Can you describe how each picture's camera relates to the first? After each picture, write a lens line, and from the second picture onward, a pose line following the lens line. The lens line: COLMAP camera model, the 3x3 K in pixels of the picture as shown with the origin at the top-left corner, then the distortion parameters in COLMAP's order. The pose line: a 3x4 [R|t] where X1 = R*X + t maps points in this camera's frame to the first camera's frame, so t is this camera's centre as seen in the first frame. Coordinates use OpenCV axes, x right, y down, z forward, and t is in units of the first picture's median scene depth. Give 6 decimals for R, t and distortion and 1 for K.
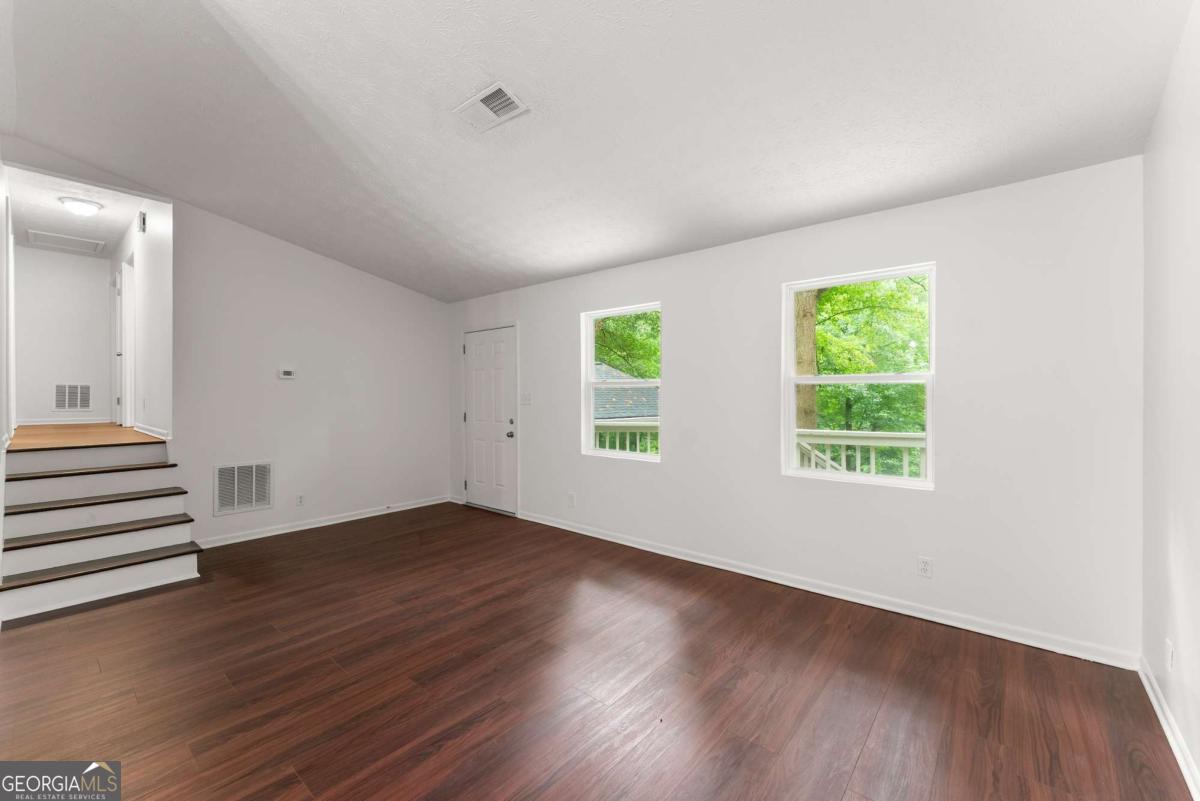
lens RADIAL K [[488.0, 0, 599.7], [0, 488.0, 394.5], [0, 0, 1]] dist [-0.002205, -0.000083]
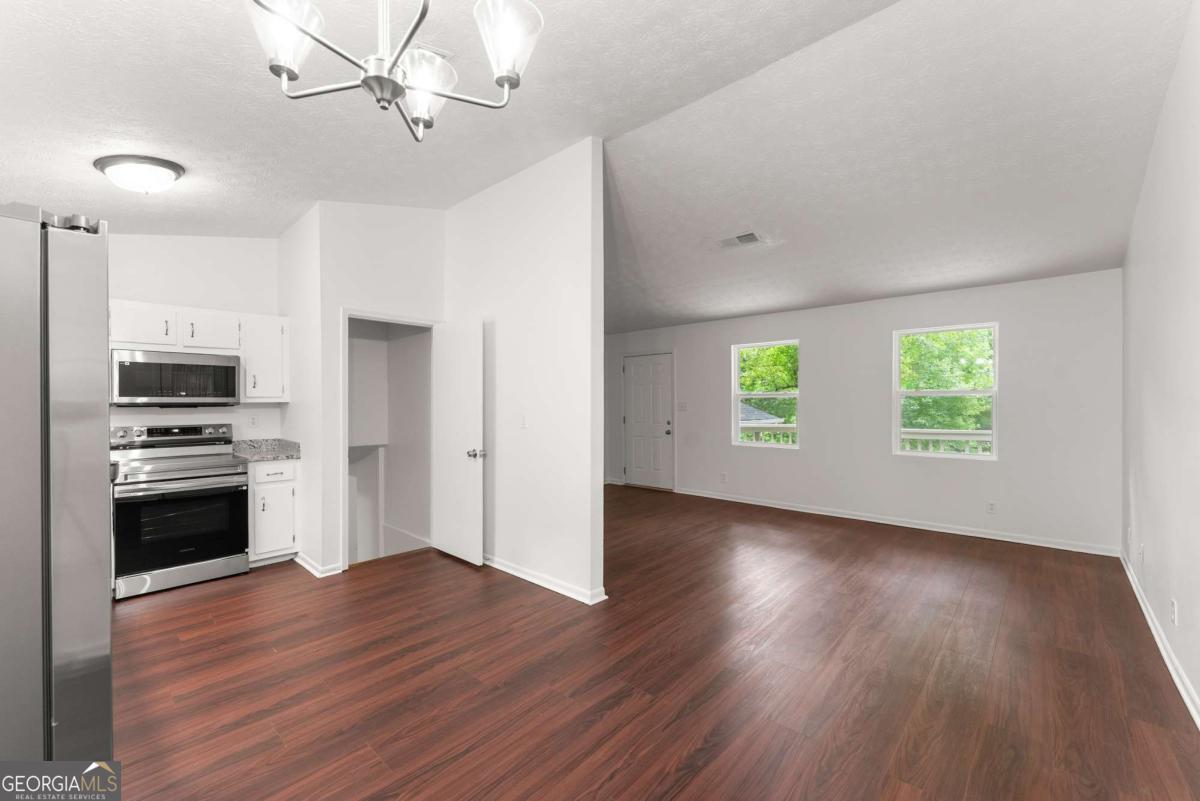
lens RADIAL K [[488.0, 0, 600.2], [0, 488.0, 404.2], [0, 0, 1]] dist [-0.002205, -0.000083]
pose [[0.999164, -0.002727, -0.040795, -0.321174], [0.002837, 0.999992, 0.002640, -0.000805], [0.040787, -0.002754, 0.999164, -0.382251]]
